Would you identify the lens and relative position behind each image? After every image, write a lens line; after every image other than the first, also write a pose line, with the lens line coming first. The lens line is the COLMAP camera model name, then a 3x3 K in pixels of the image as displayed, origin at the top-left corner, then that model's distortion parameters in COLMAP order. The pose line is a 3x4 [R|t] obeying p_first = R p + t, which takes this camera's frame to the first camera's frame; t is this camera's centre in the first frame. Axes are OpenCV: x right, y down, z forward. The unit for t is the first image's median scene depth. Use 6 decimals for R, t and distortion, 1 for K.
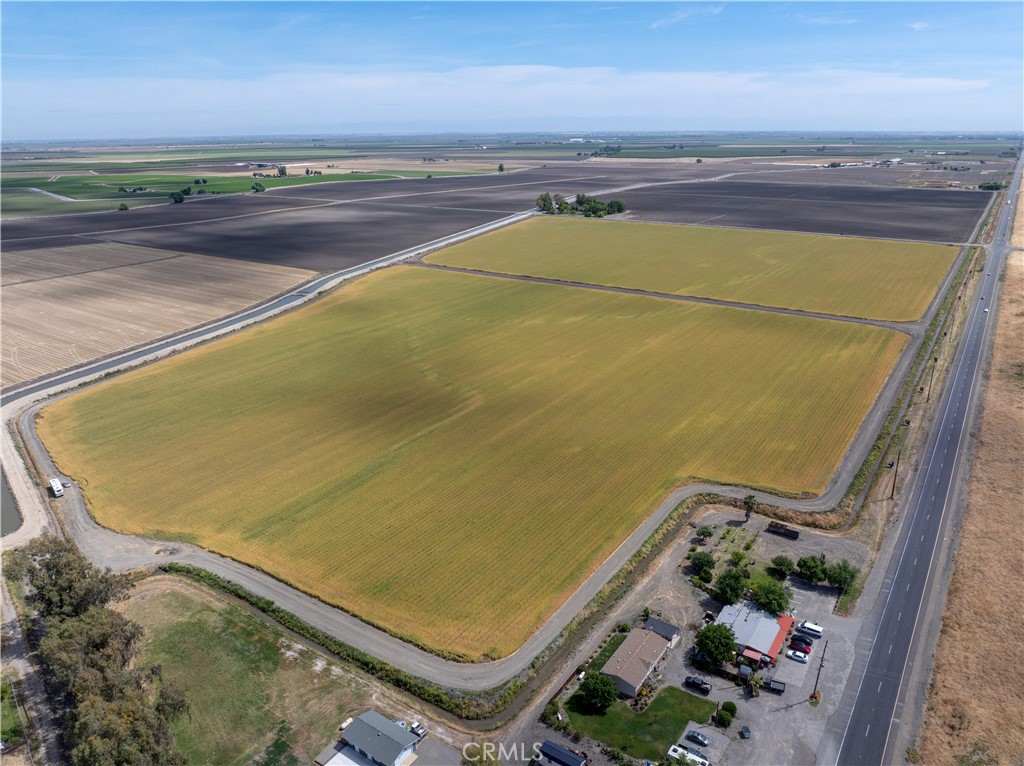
lens RADIAL K [[717.4, 0, 516.0], [0, 717.4, 375.3], [0, 0, 1]] dist [-0.043986, 0.018828]
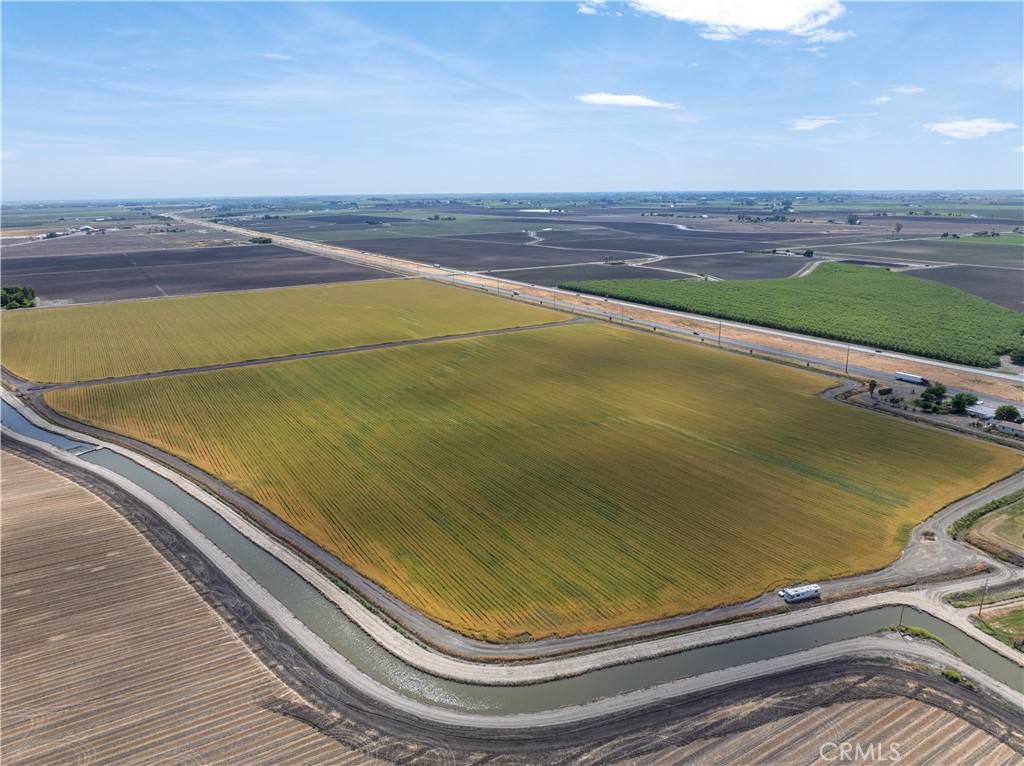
lens RADIAL K [[717.4, 0, 515.7], [0, 717.4, 388.6], [0, 0, 1]] dist [-0.043986, 0.018828]
pose [[0.409002, -0.240424, 0.880292, -0.799538], [0.304107, 0.945436, 0.116922, -0.146094], [-0.860370, 0.219881, 0.459799, 0.466150]]
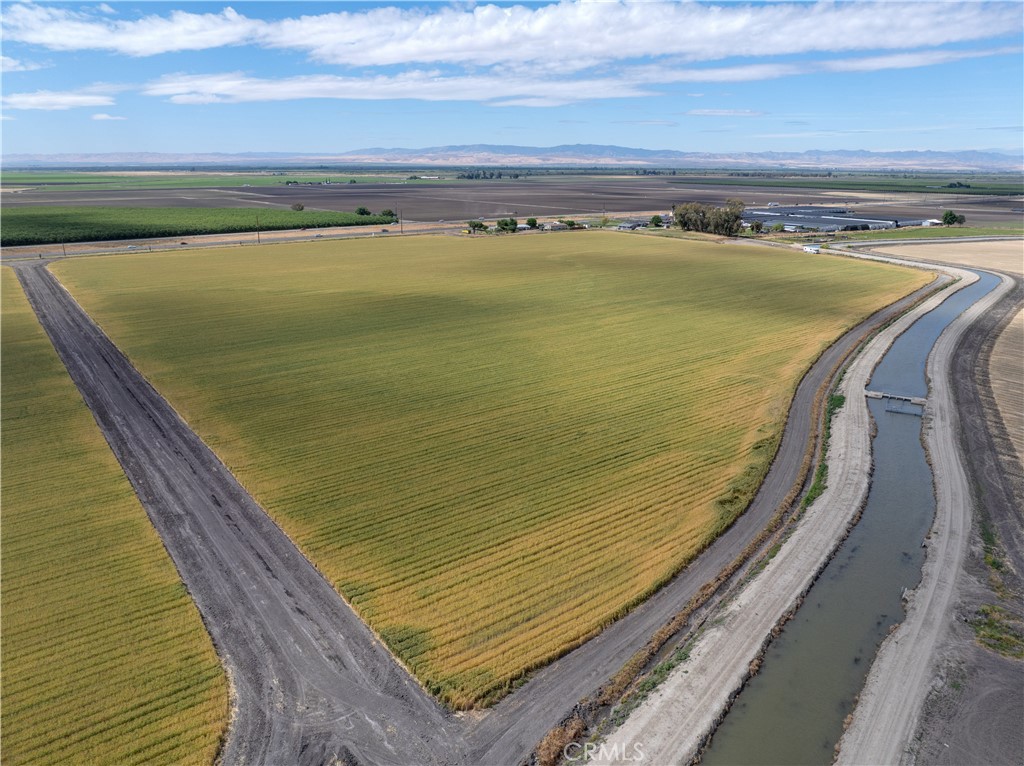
lens RADIAL K [[717.4, 0, 507.0], [0, 717.4, 377.4], [0, 0, 1]] dist [-0.043986, 0.018828]
pose [[-0.946608, -0.086560, 0.310550, -0.282347], [0.110473, 0.817866, 0.564705, -0.365478], [-0.302869, 0.568861, -0.764635, 1.513591]]
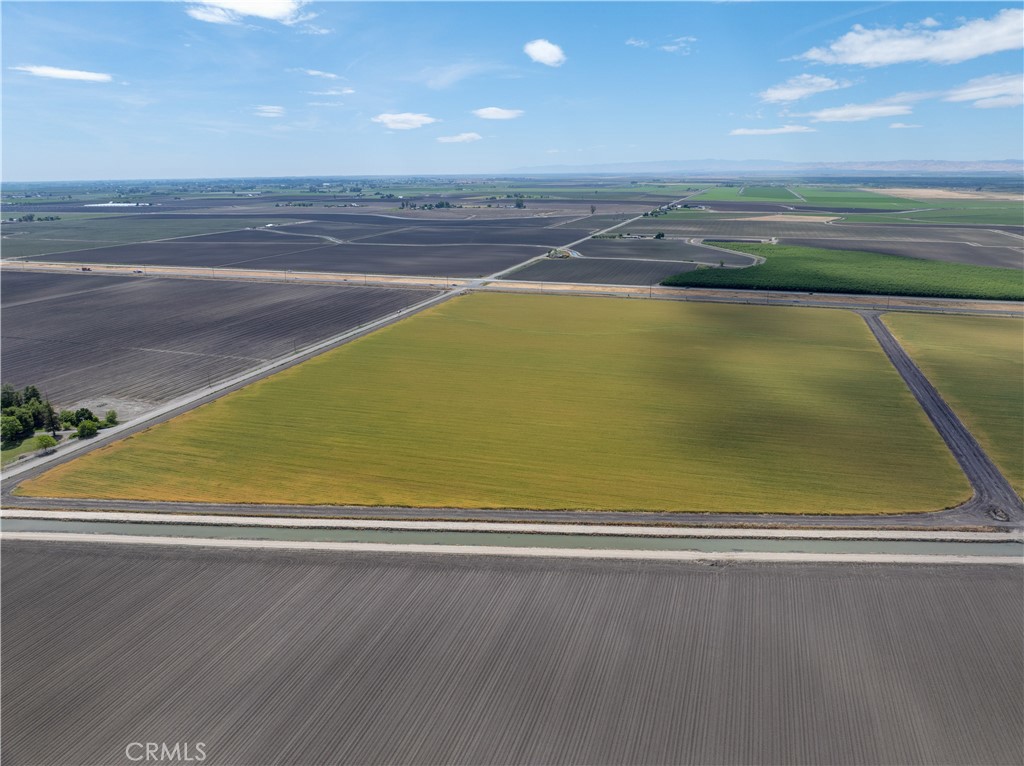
lens RADIAL K [[717.4, 0, 524.6], [0, 717.4, 372.8], [0, 0, 1]] dist [-0.043986, 0.018828]
pose [[-0.282199, -0.249929, 0.926229, -0.621098], [0.320898, 0.885265, 0.336645, -0.657261], [-0.904095, 0.392226, -0.169619, 1.875619]]
